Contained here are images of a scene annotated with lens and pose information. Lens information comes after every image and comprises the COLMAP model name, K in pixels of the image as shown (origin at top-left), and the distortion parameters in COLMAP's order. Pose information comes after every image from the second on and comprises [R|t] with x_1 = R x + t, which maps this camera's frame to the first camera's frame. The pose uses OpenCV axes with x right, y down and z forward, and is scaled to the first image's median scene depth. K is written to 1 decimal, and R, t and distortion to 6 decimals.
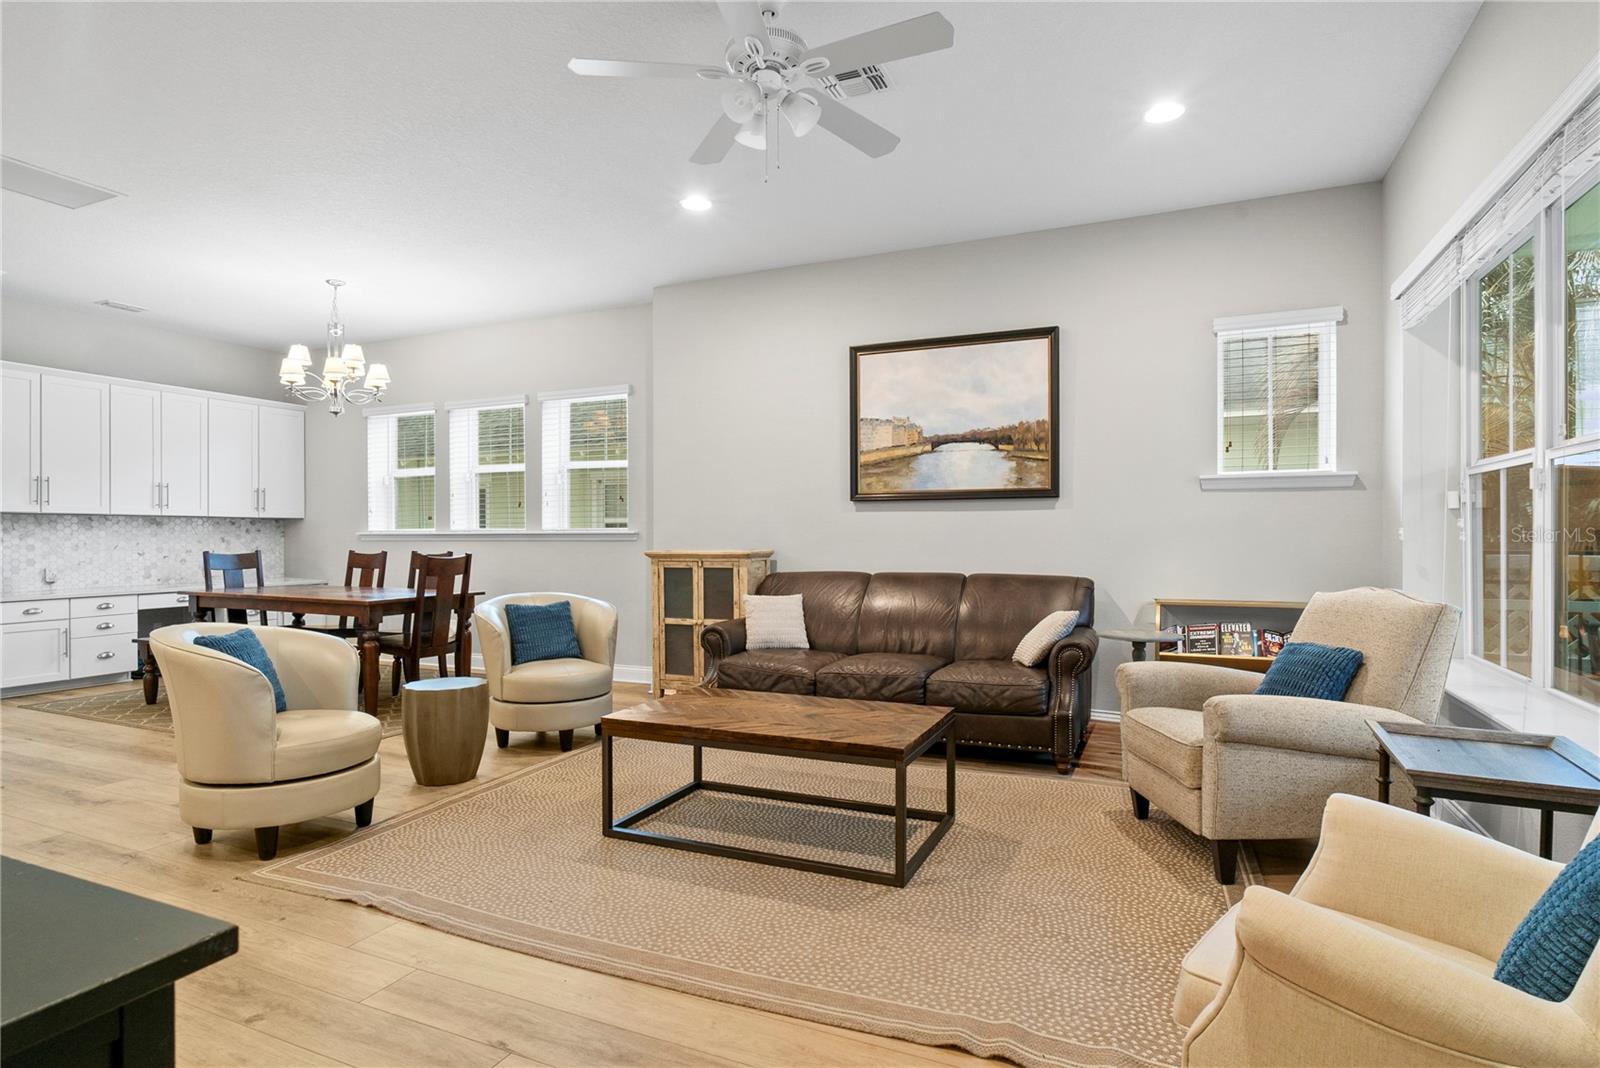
lens RADIAL K [[836.1, 0, 788.5], [0, 836.1, 540.7], [0, 0, 1]] dist [0.001160, 0.000283]
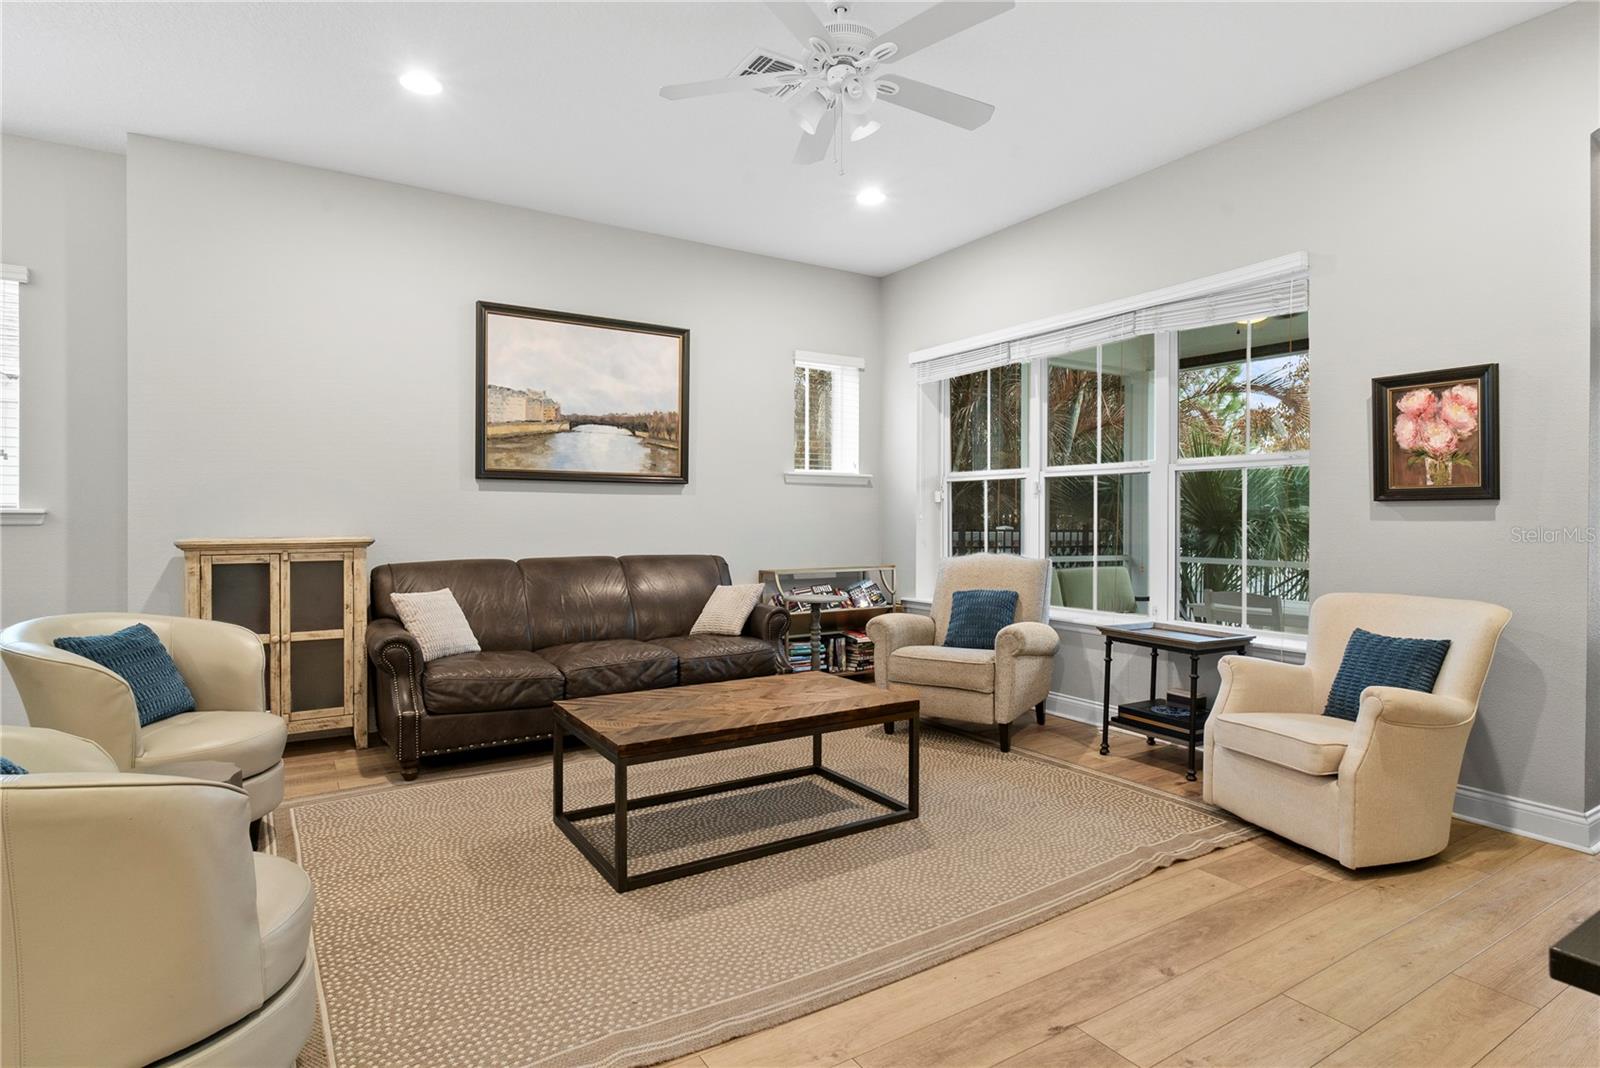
lens RADIAL K [[836.1, 0, 789.9], [0, 836.1, 519.4], [0, 0, 1]] dist [0.001160, 0.000283]
pose [[0.550745, 0.001097, 0.834673, -0.503507], [0.001639, 0.999996, -0.002395, -0.001921], [-0.834672, 0.002687, 0.550741, 0.265099]]
